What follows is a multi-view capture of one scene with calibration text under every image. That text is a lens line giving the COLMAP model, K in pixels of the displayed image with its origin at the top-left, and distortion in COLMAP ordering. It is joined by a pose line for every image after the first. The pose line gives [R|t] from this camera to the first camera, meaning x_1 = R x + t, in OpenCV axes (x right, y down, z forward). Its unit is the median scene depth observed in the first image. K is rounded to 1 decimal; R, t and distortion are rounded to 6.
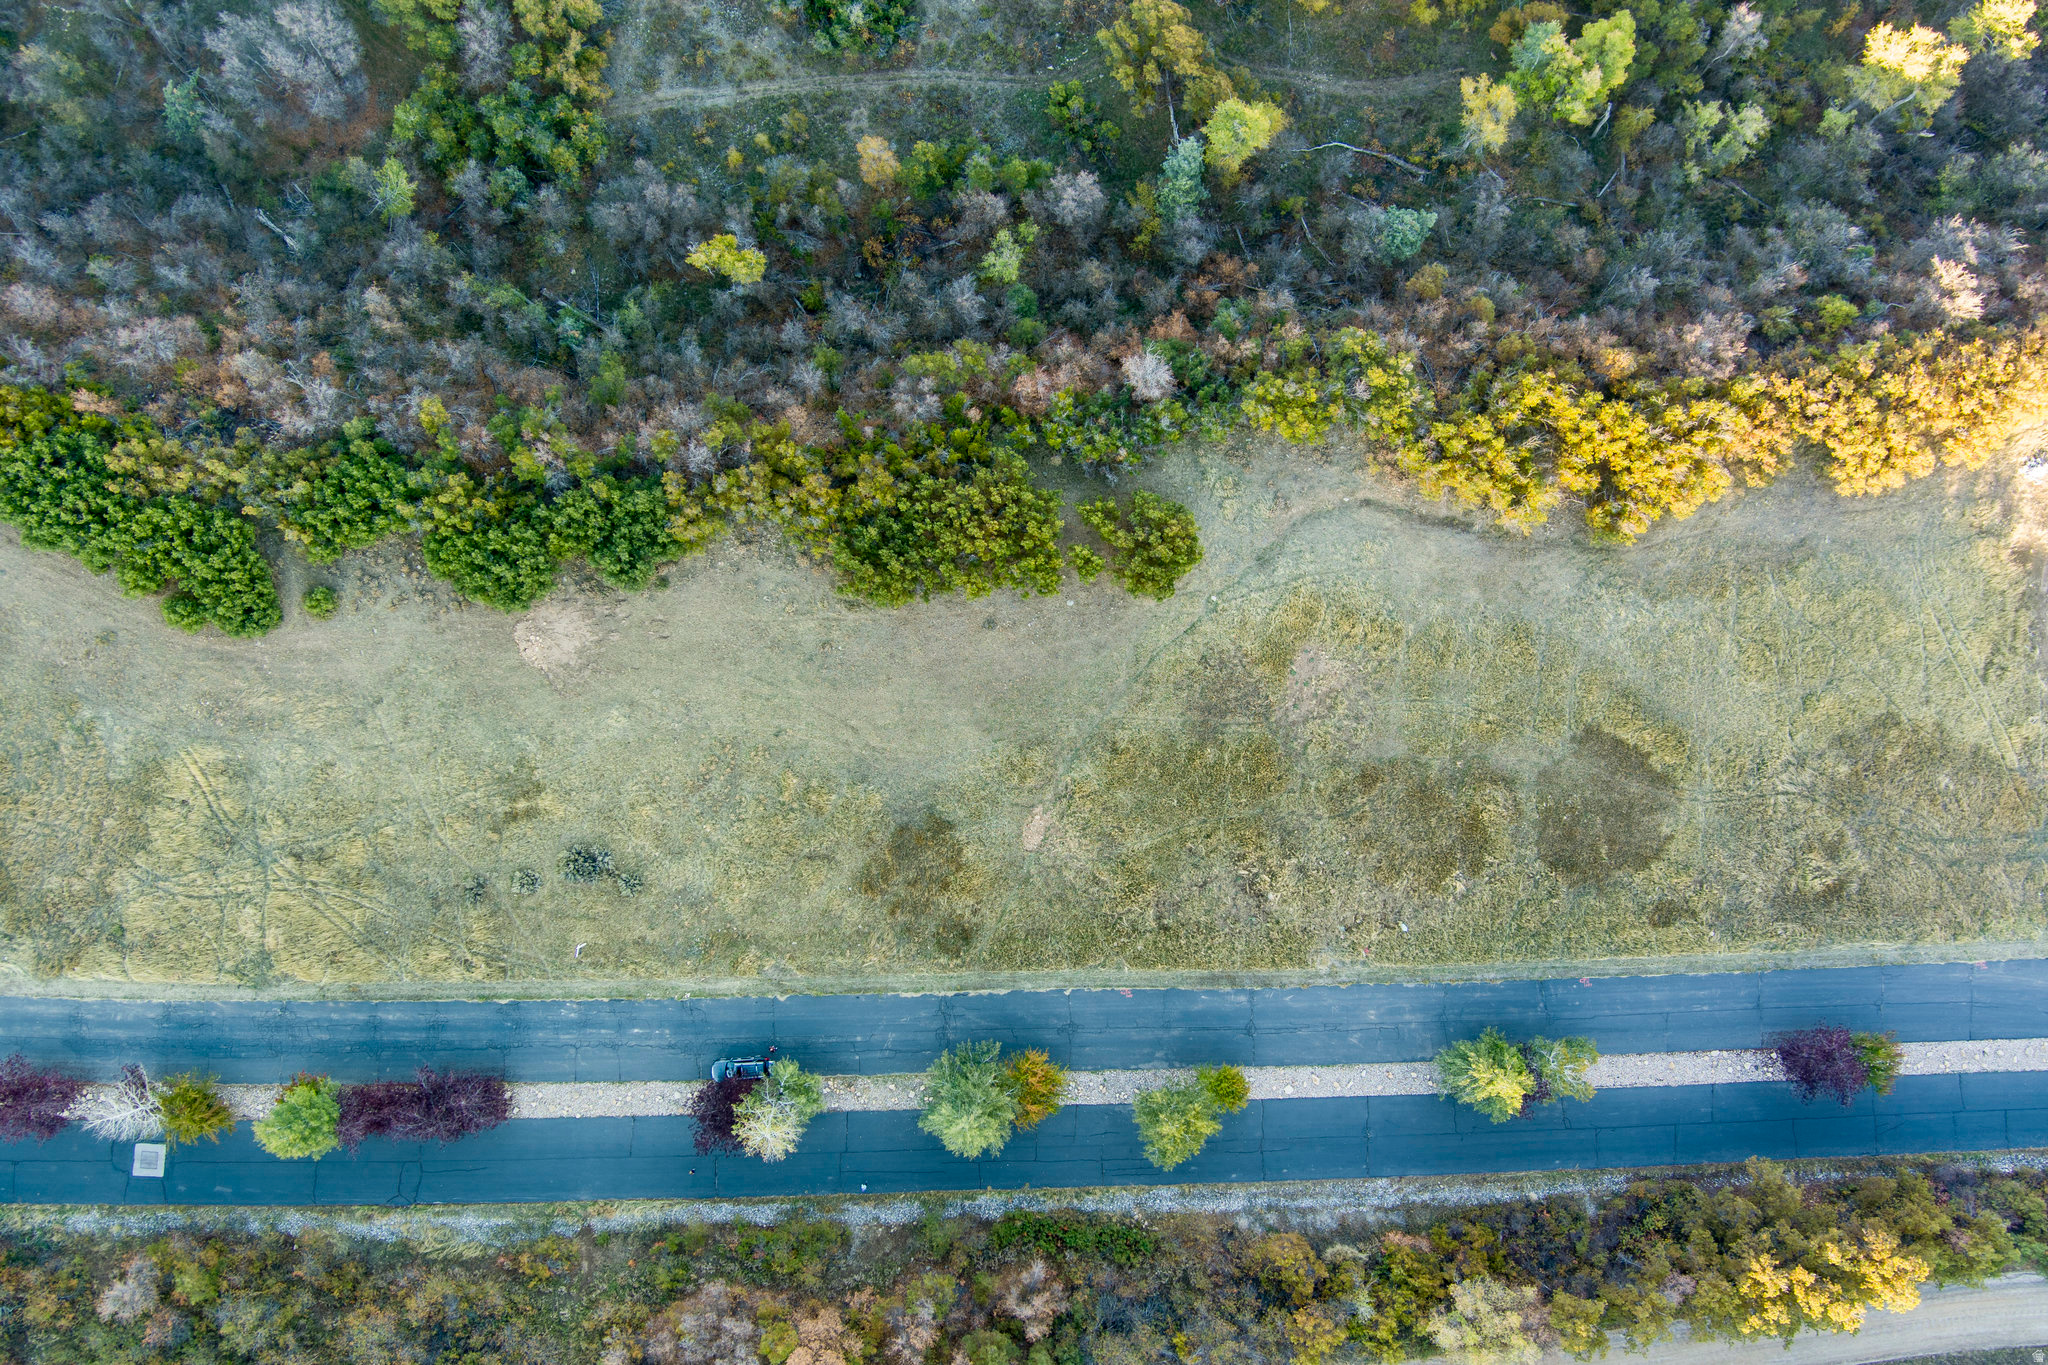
lens RADIAL K [[1648.1, 0, 1023.6], [0, 1648.1, 750.9], [0, 0, 1]] dist [-0.058438, 0.003322]
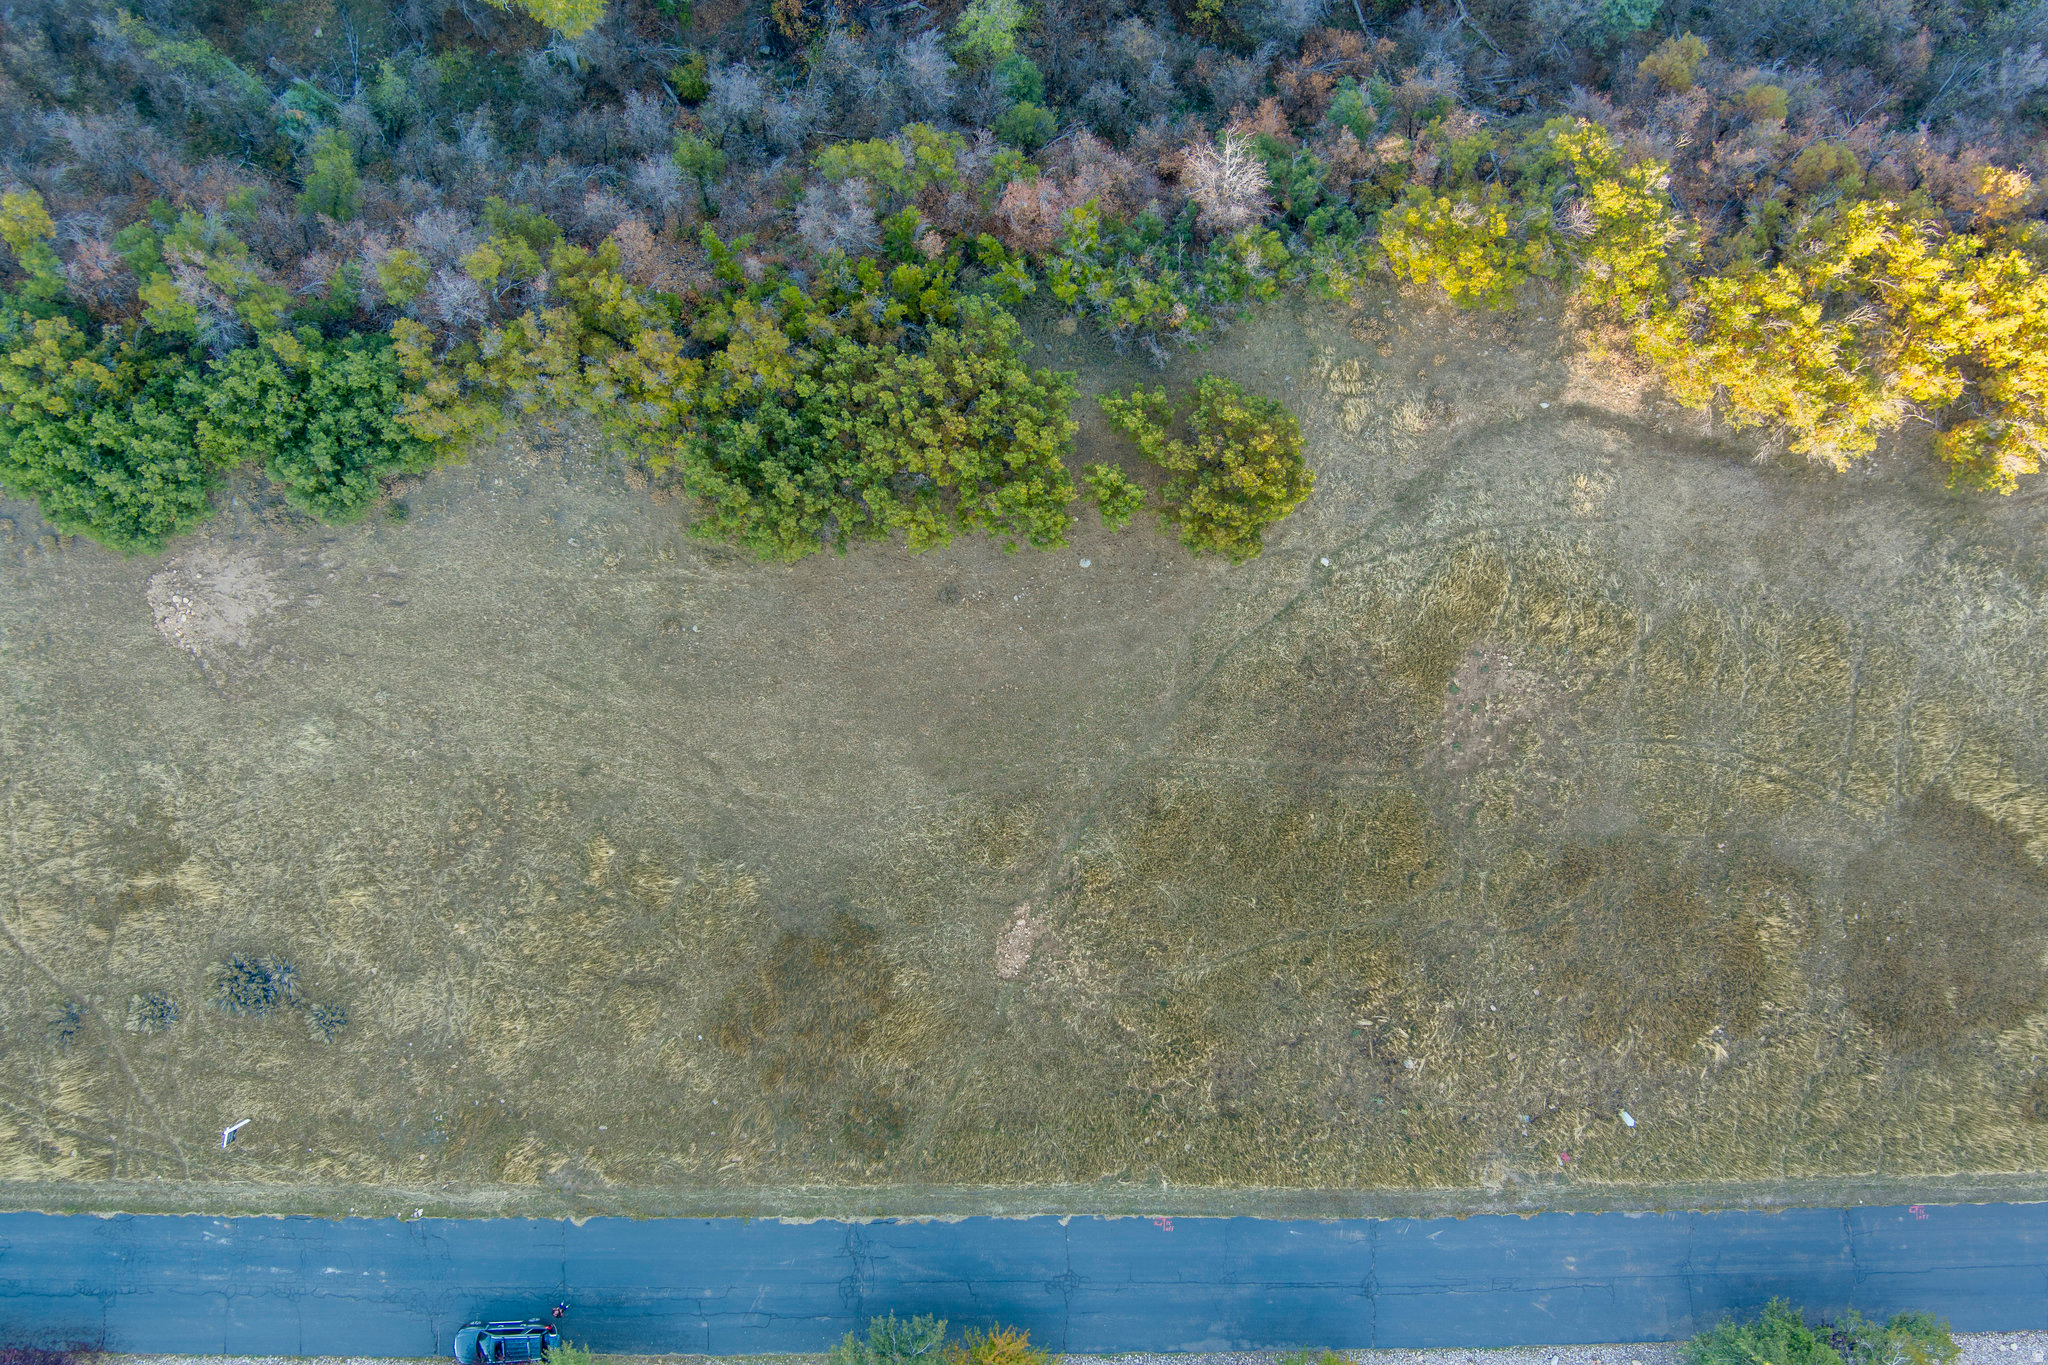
lens RADIAL K [[1648.1, 0, 1023.6], [0, 1648.1, 750.9], [0, 0, 1]] dist [-0.058438, 0.003322]
pose [[0.999688, 0.024967, 0.000113, 0.007736], [-0.024967, 0.999687, 0.001498, -0.022405], [-0.000076, -0.001500, 0.999999, 0.408081]]
